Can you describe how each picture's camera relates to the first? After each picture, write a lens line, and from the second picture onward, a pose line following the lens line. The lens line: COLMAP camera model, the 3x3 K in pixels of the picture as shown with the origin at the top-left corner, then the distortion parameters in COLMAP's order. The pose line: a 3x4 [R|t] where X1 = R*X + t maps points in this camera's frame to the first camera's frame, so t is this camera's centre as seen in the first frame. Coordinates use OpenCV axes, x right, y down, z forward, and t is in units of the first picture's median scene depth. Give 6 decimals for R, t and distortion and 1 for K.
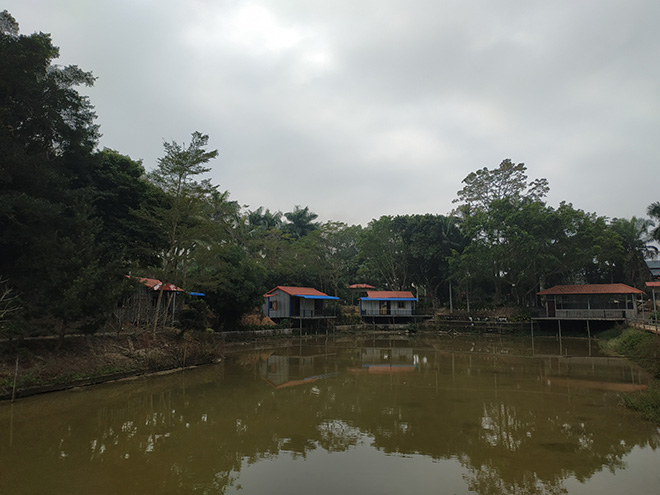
lens RADIAL K [[481.8, 0, 329.0], [0, 481.8, 247.8], [0, 0, 1]] dist [0.021673, -0.001947]
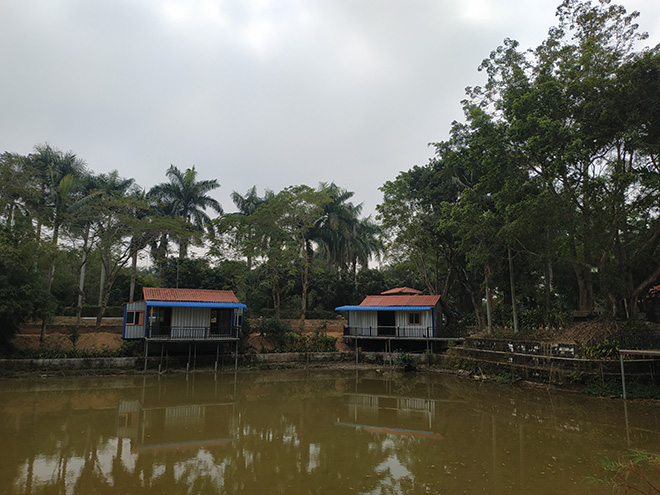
lens RADIAL K [[481.8, 0, 325.6], [0, 481.8, 228.9], [0, 0, 1]] dist [0.021673, -0.001947]
pose [[0.883282, -0.087405, -0.460622, 0.358797], [0.051950, 0.994665, -0.089122, 0.063795], [0.465954, 0.054791, 0.883111, 0.484345]]
